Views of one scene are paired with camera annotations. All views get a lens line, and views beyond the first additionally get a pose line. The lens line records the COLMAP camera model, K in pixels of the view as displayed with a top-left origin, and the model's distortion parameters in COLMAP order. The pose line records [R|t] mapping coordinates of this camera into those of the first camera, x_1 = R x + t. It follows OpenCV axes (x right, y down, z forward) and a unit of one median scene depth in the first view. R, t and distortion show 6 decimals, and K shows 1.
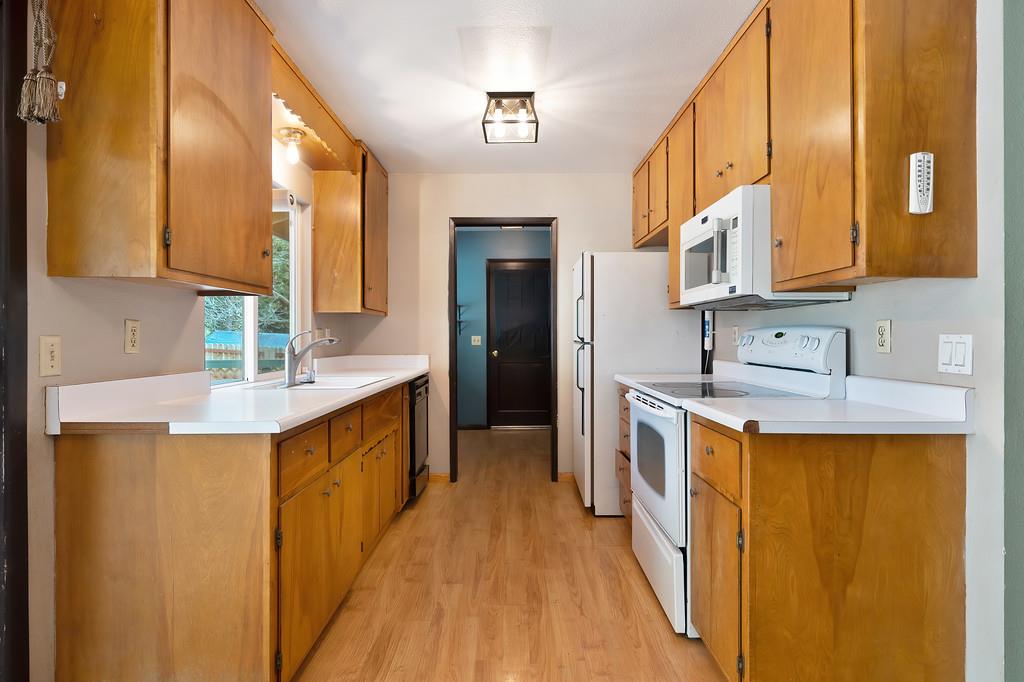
lens RADIAL K [[530.2, 0, 514.9], [0, 530.2, 336.7], [0, 0, 1]] dist [0.000275, -0.000146]
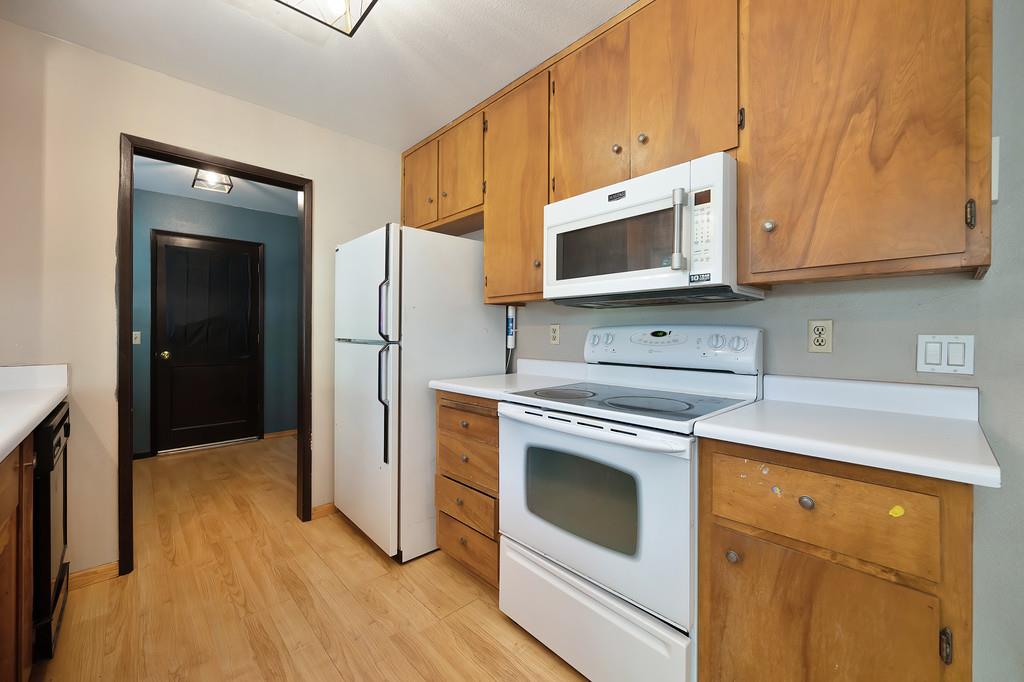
lens RADIAL K [[407.0, 0, 515.0], [0, 407.0, 334.2], [0, 0, 1]] dist [-0.000713, -0.000199]
pose [[0.728725, 0.004563, 0.684792, -0.139190], [-0.005460, 0.999985, -0.000853, -0.000220], [-0.684785, -0.003118, 0.728738, 0.449828]]
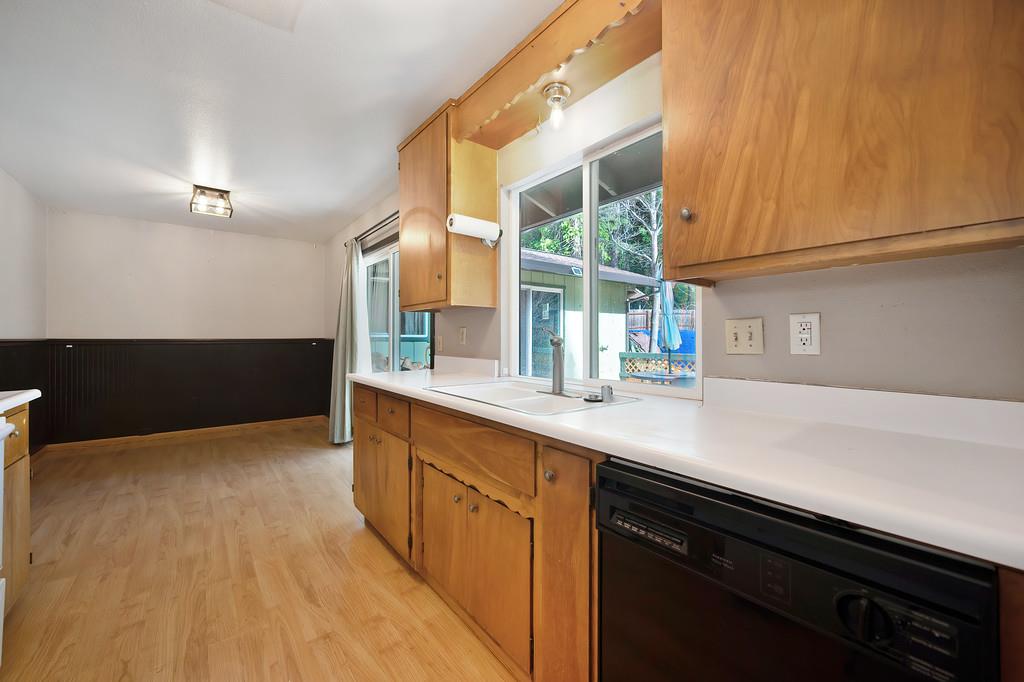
lens RADIAL K [[407.0, 0, 518.0], [0, 407.0, 338.5], [0, 0, 1]] dist [-0.000713, -0.000199]
pose [[-0.788464, -0.001152, -0.615080, 0.021278], [0.000785, 0.999996, -0.002879, 0.003980], [0.615081, -0.002753, -0.788459, 1.235773]]
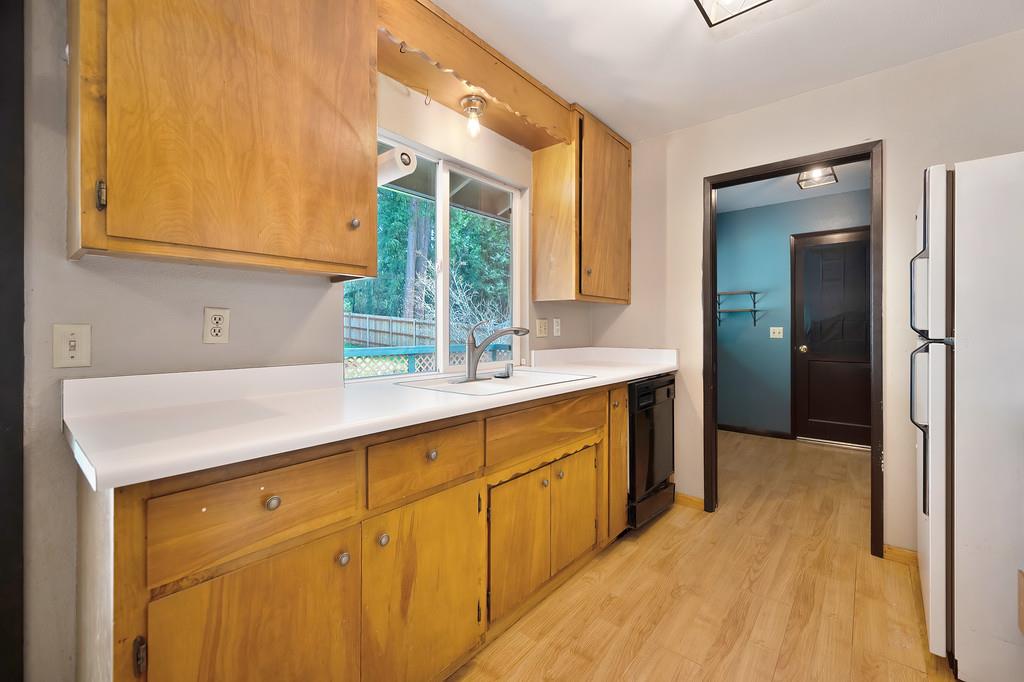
lens RADIAL K [[424.2, 0, 516.5], [0, 424.2, 327.4], [0, 0, 1]] dist [0.002739, -0.000883]
pose [[0.766060, 0.002236, -0.642765, 0.088538], [-0.003363, 0.999994, -0.000530, 0.000894], [0.642760, 0.002568, 0.766063, 0.412019]]
